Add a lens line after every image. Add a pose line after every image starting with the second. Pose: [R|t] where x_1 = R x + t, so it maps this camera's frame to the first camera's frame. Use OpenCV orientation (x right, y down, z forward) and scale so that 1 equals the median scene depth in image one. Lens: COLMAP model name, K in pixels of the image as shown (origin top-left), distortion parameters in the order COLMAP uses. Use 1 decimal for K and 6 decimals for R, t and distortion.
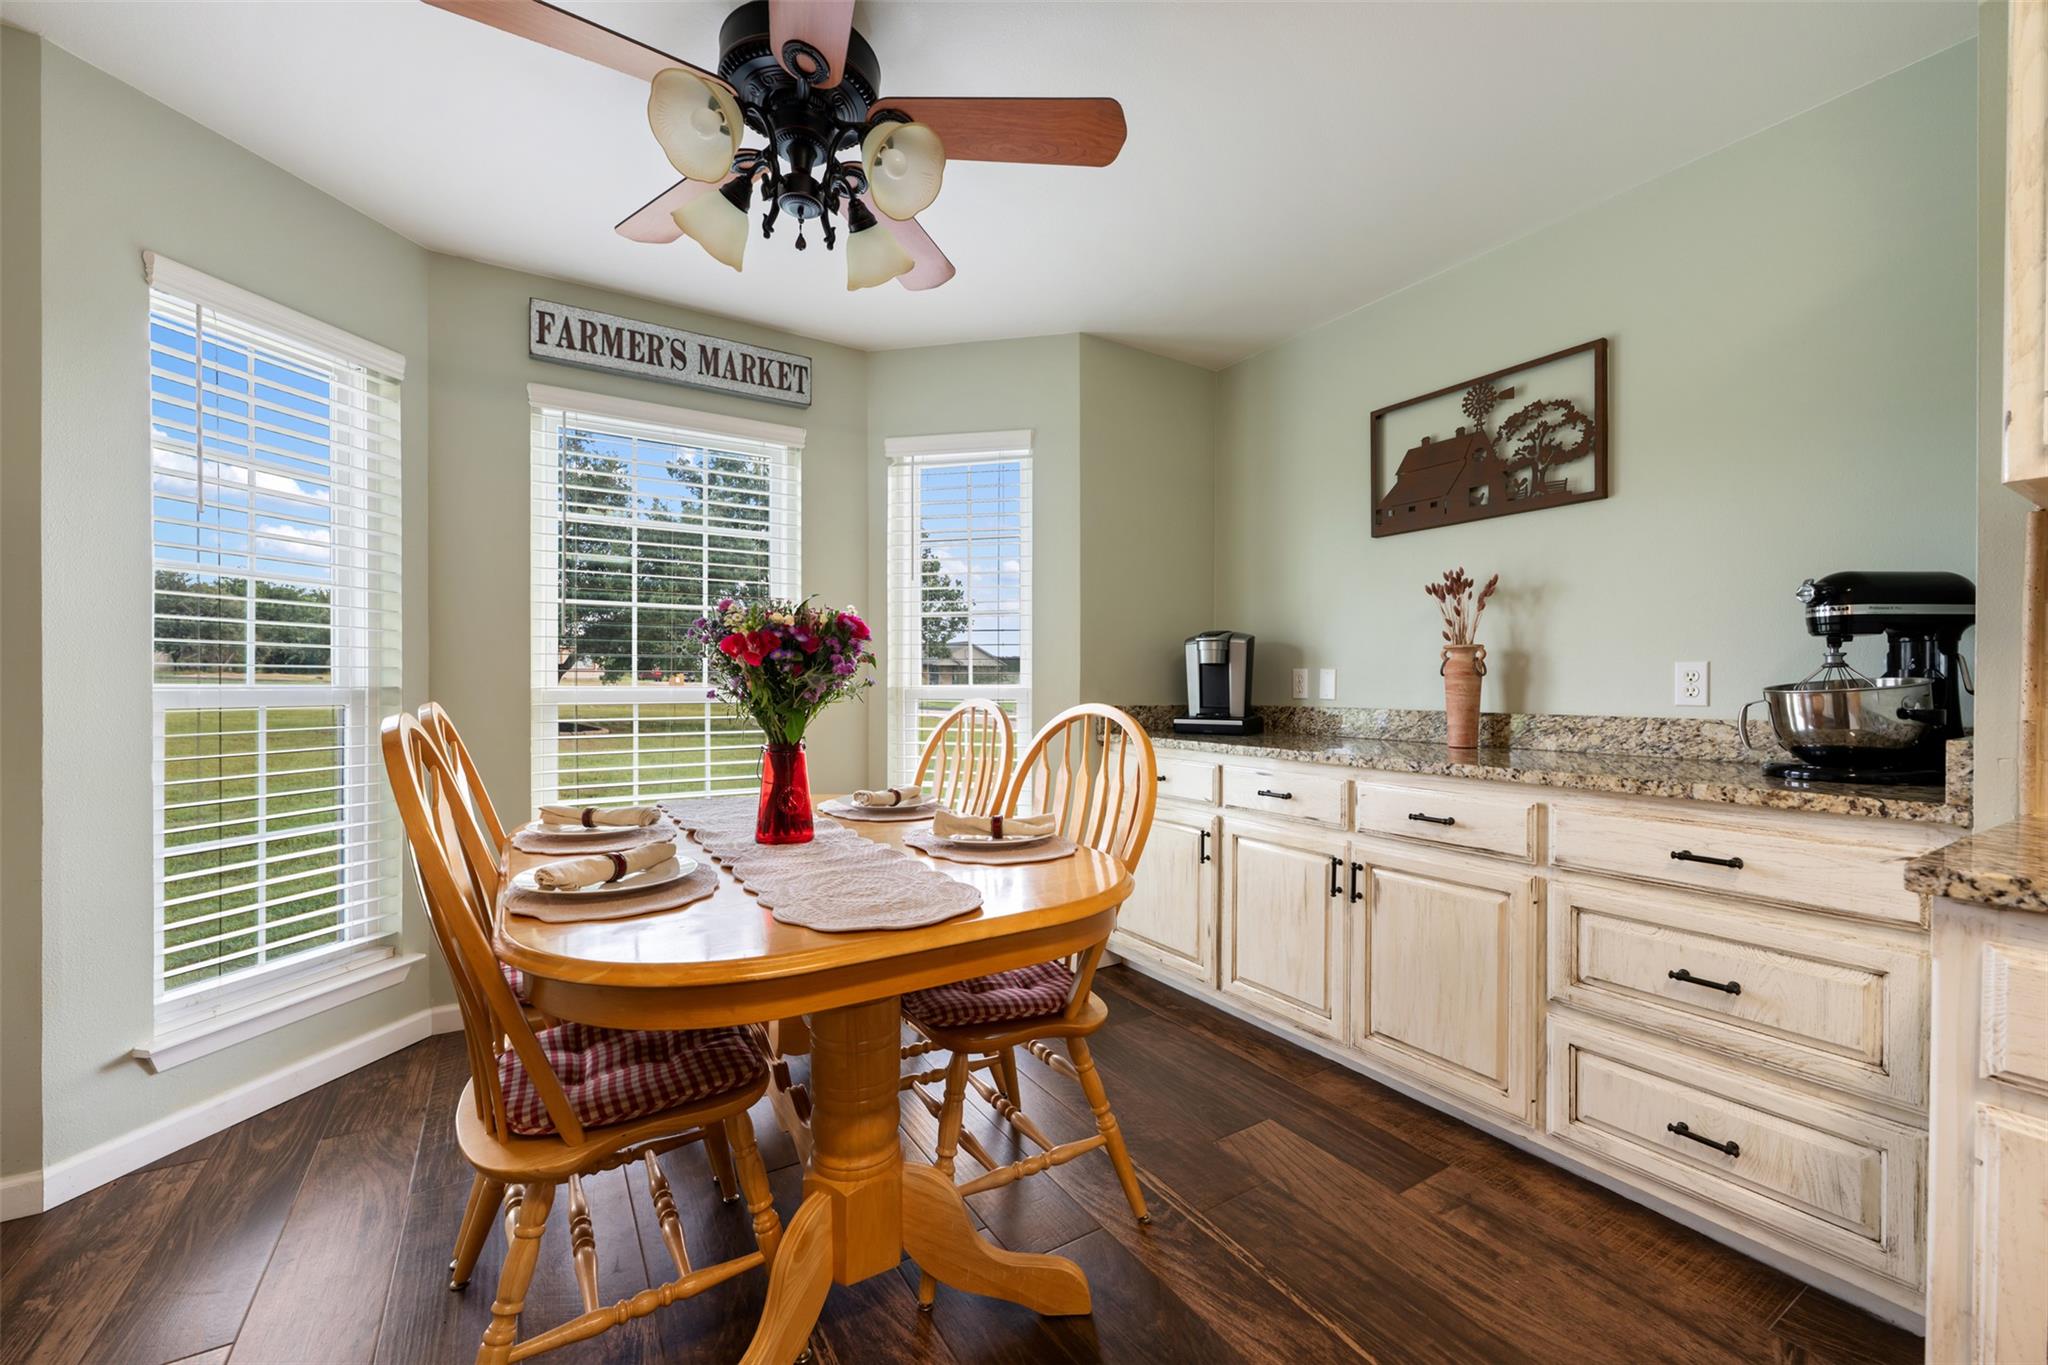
lens RADIAL K [[817.7, 0, 1020.0], [0, 817.7, 691.7], [0, 0, 1]] dist [-0.000506, 0.000374]
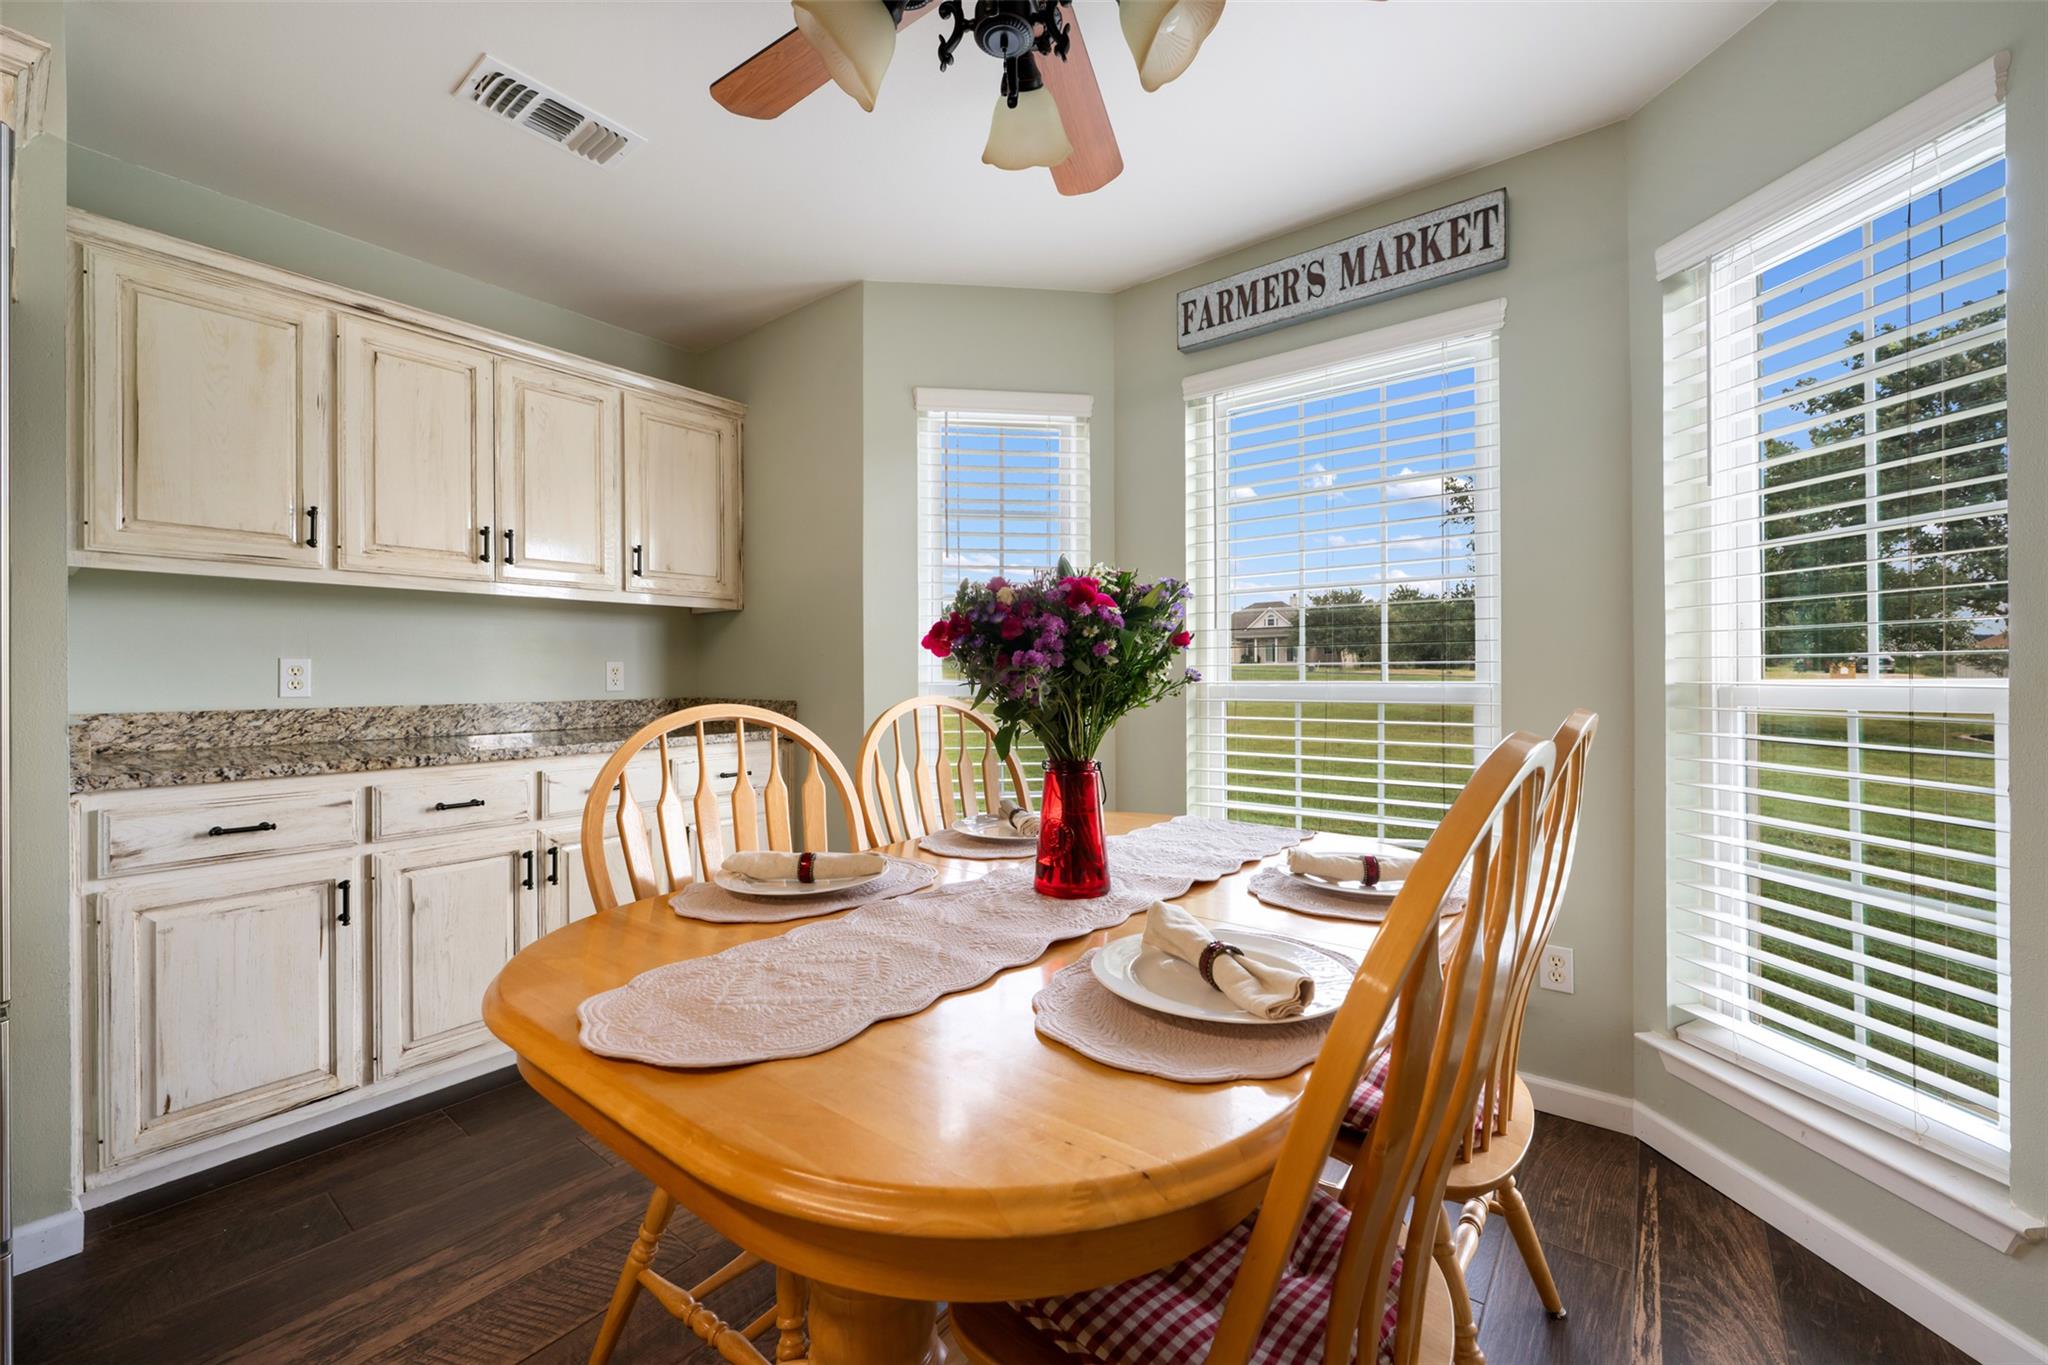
lens RADIAL K [[798.5, 0, 1024.0], [0, 798.5, 682.5], [0, 0, 1]] dist [-0.009258, -0.000045]
pose [[0.351392, 0.001264, -0.936227, 0.231173], [-0.003616, 0.999993, -0.000007, -0.004995], [0.936221, 0.003388, 0.351394, 0.448164]]
